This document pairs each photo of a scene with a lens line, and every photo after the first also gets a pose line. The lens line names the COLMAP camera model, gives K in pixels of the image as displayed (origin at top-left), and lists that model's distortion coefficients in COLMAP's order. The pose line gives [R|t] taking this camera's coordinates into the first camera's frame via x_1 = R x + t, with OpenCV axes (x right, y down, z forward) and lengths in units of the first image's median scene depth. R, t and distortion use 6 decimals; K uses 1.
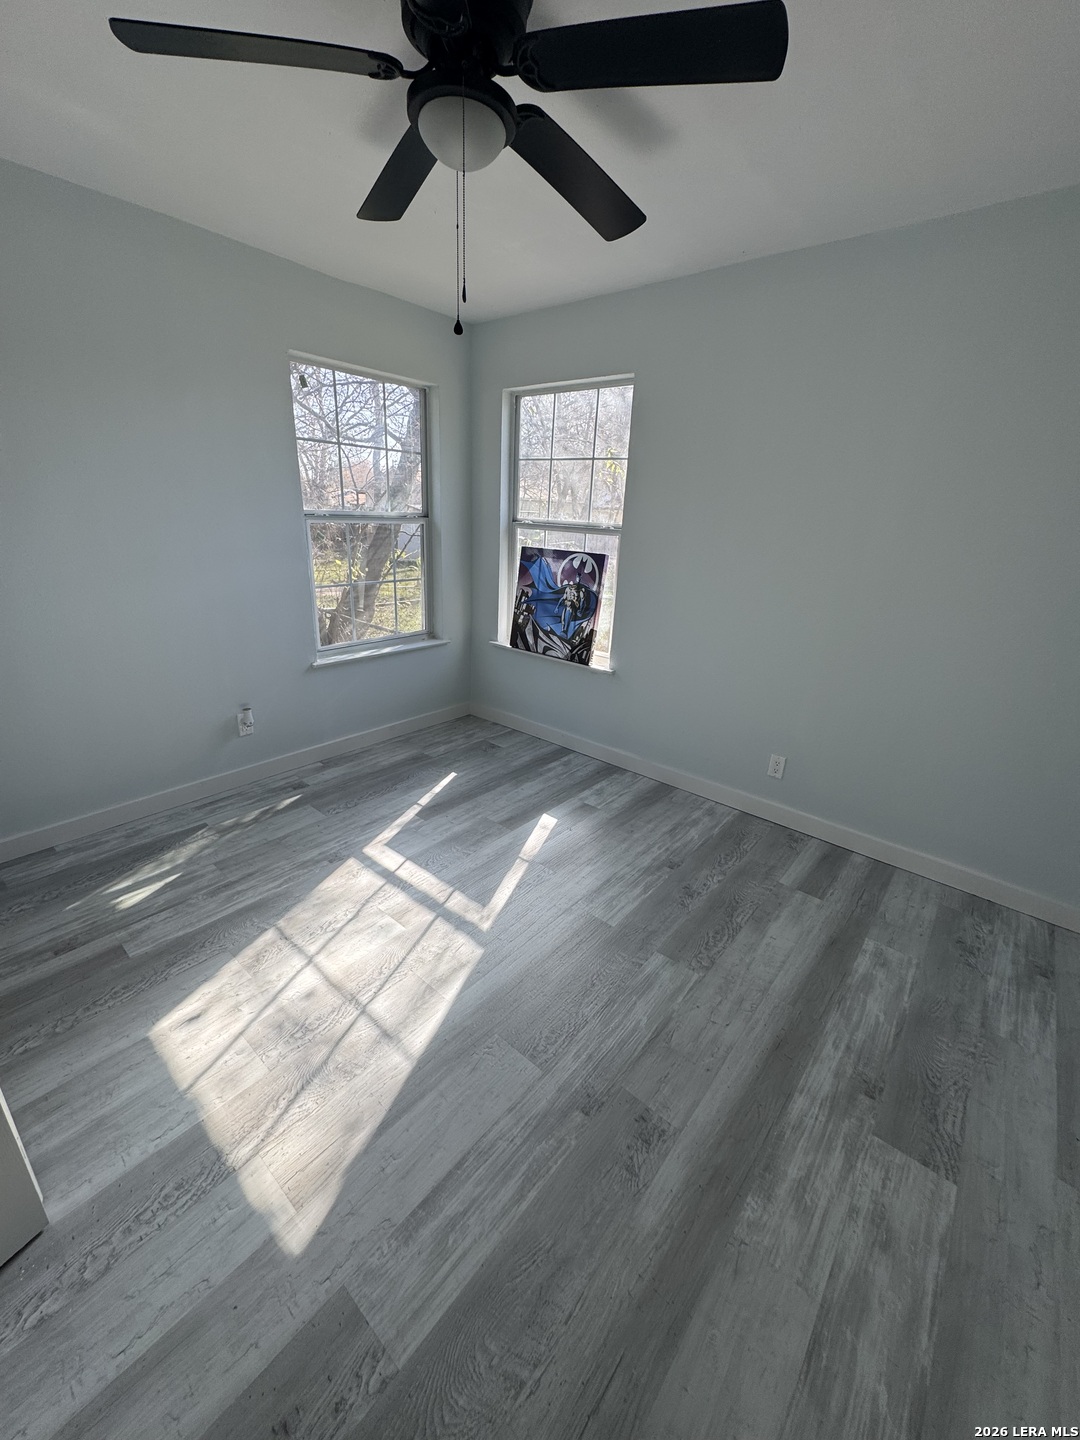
lens RADIAL K [[569.0, 0, 547.9], [0, 569.0, 726.0], [0, 0, 1]] dist [-0.002654, 0.000411]
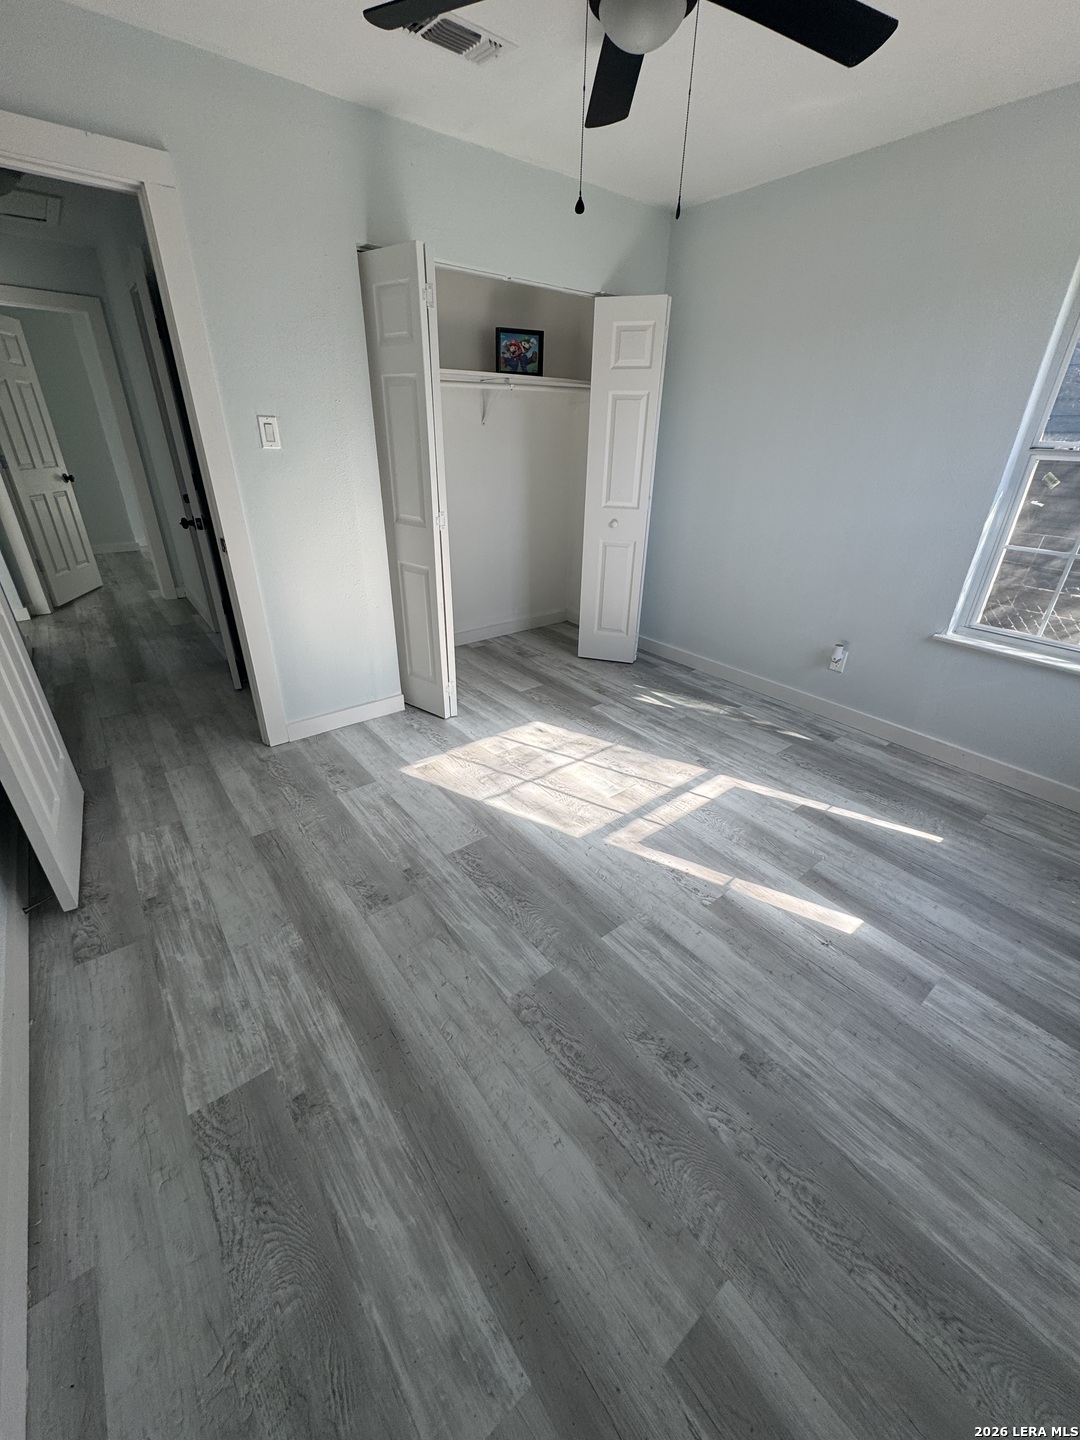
lens RADIAL K [[569.0, 0, 529.6], [0, 569.0, 721.7], [0, 0, 1]] dist [-0.002654, 0.000411]
pose [[-0.213648, 0.405223, -0.888903, 0.794293], [-0.375580, 0.805908, 0.457659, -0.255106], [0.901828, 0.431632, -0.019988, 0.842288]]
